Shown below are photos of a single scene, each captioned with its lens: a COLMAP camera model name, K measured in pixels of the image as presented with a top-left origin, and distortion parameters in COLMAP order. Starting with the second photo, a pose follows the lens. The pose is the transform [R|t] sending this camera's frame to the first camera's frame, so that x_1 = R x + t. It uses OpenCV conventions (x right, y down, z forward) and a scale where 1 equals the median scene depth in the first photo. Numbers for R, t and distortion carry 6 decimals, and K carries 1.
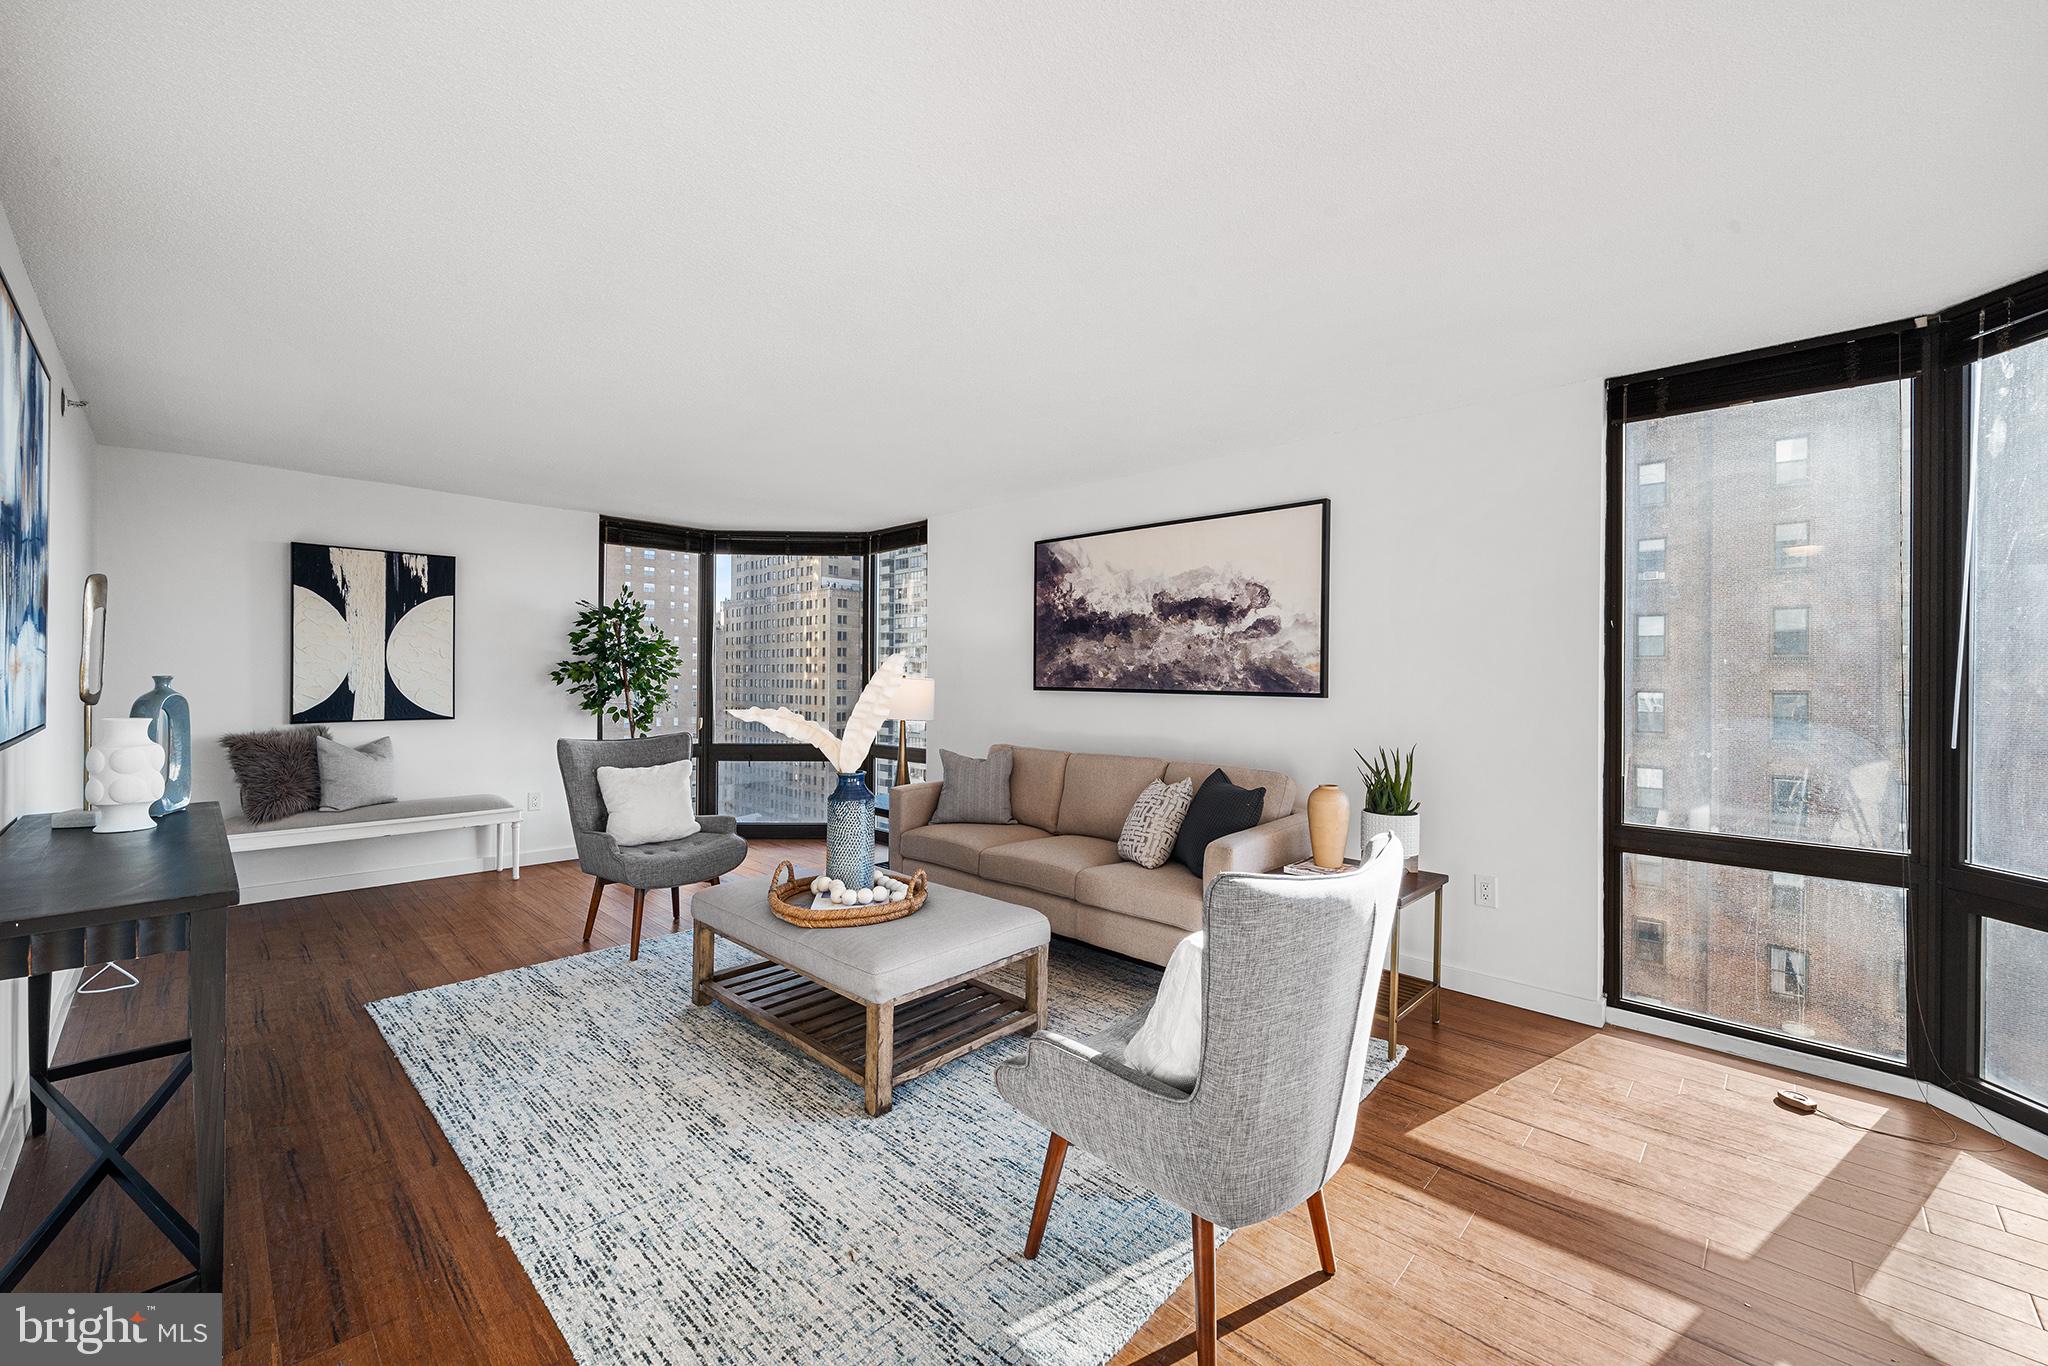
lens RADIAL K [[837.8, 0, 1047.3], [0, 837.8, 676.2], [0, 0, 1]] dist [0.003472, -0.001395]
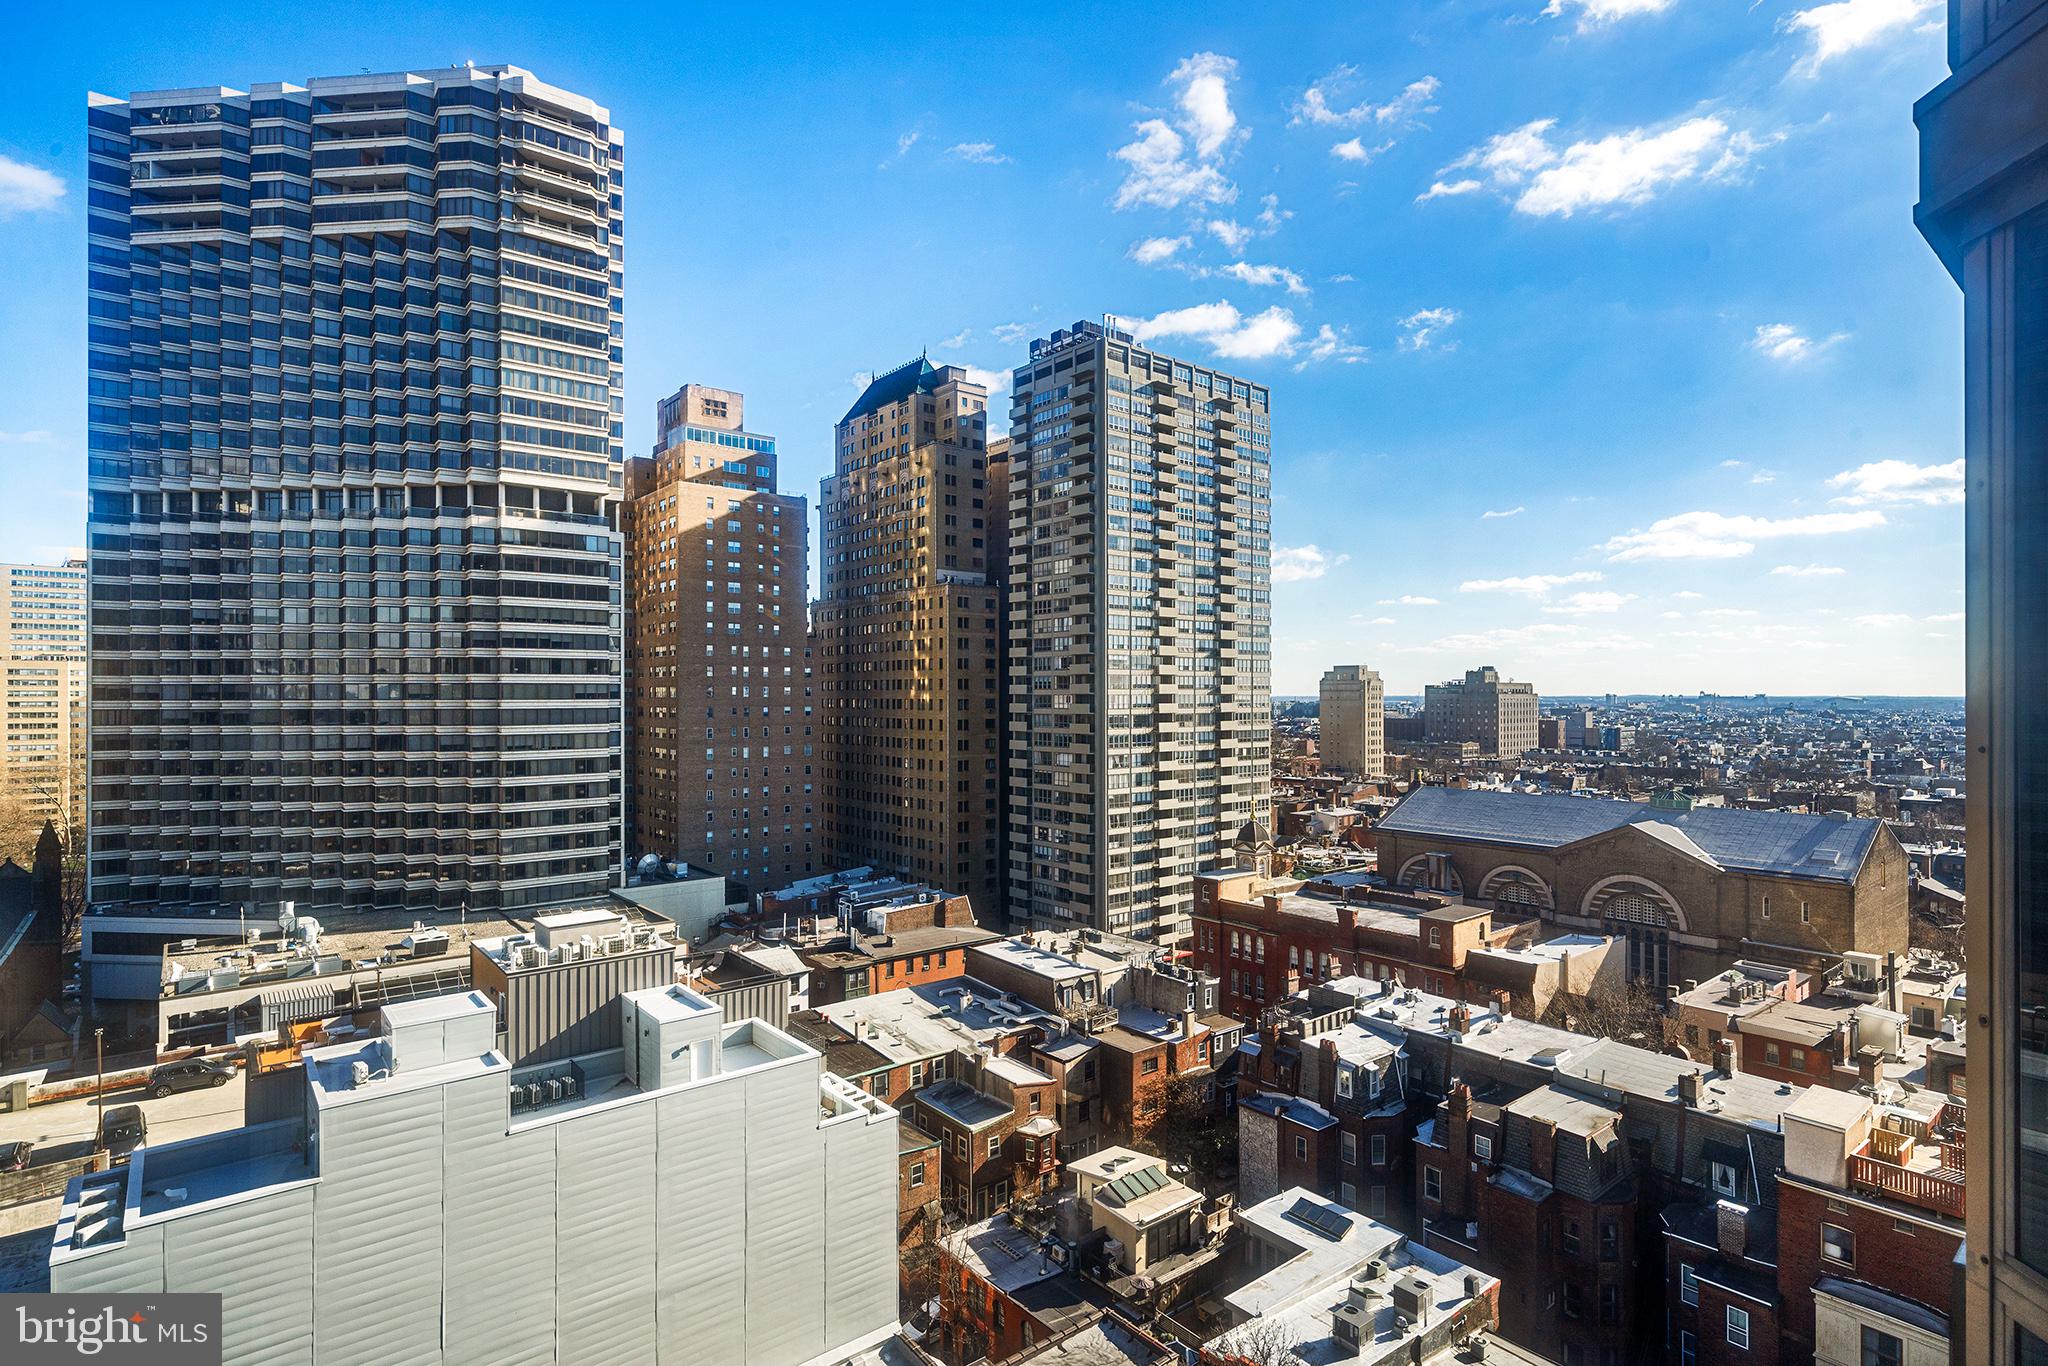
lens RADIAL K [[1030.8, 0, 1025.8], [0, 1030.8, 692.4], [0, 0, 1]] dist [0.006890, -0.001379]
pose [[0.993081, -0.008788, -0.117101, -1.616857], [0.009127, 0.999956, 0.002363, -0.073531], [0.117075, -0.003416, 0.993117, 0.376351]]
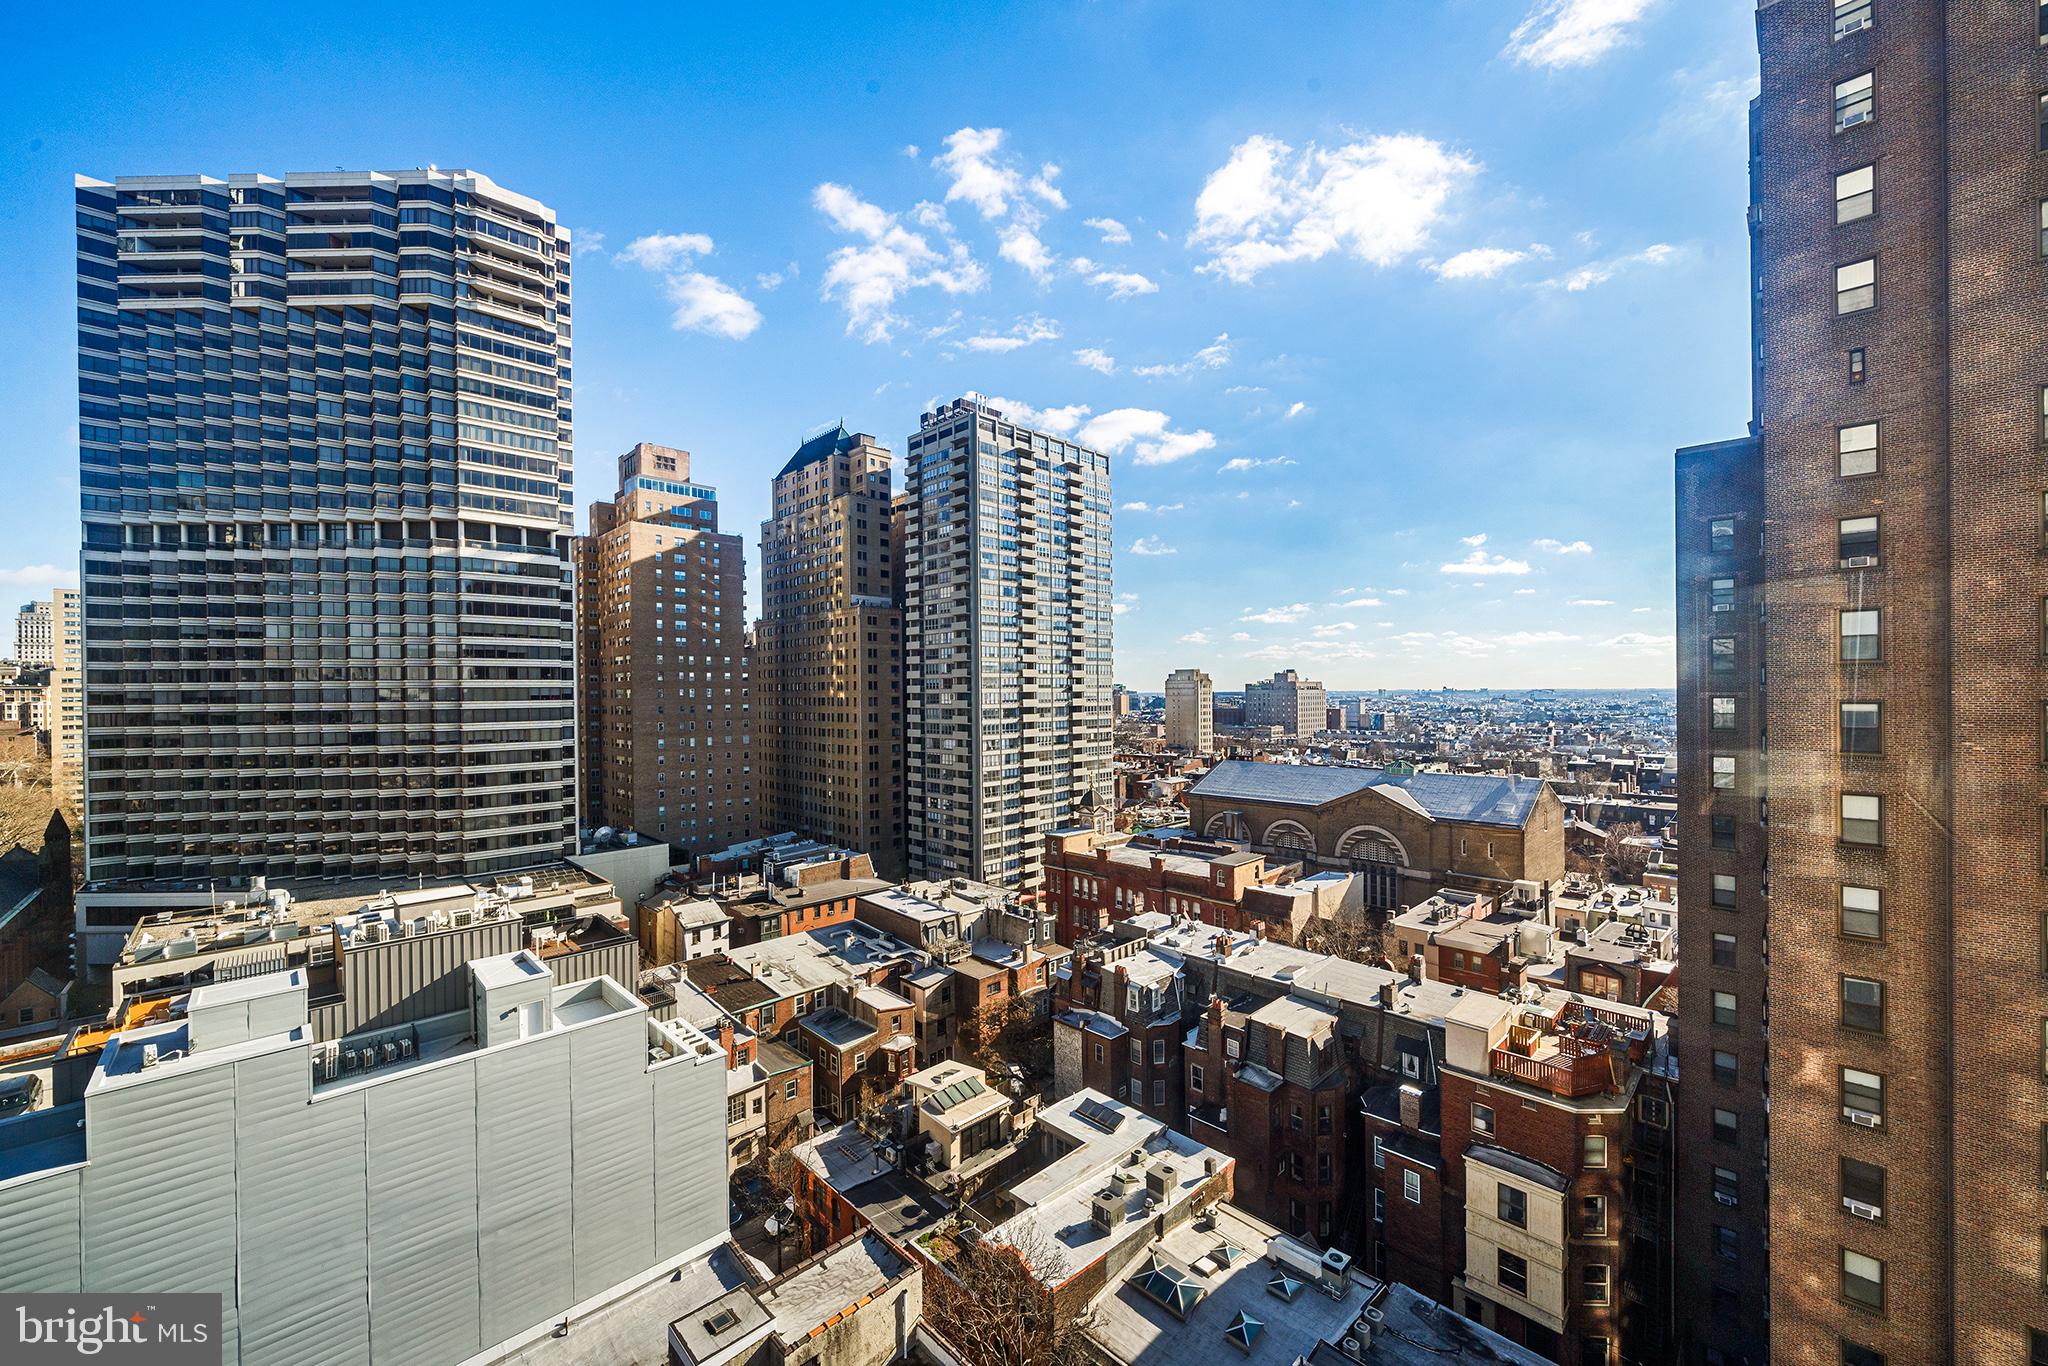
lens RADIAL K [[778.7, 0, 1036.0], [0, 778.7, 694.1], [0, 0, 1]] dist [0.004220, -0.002036]
pose [[0.999526, -0.016614, -0.025919, -0.463838], [0.016818, 0.999829, 0.007659, -0.060852], [0.025788, -0.008092, 0.999635, 1.285207]]
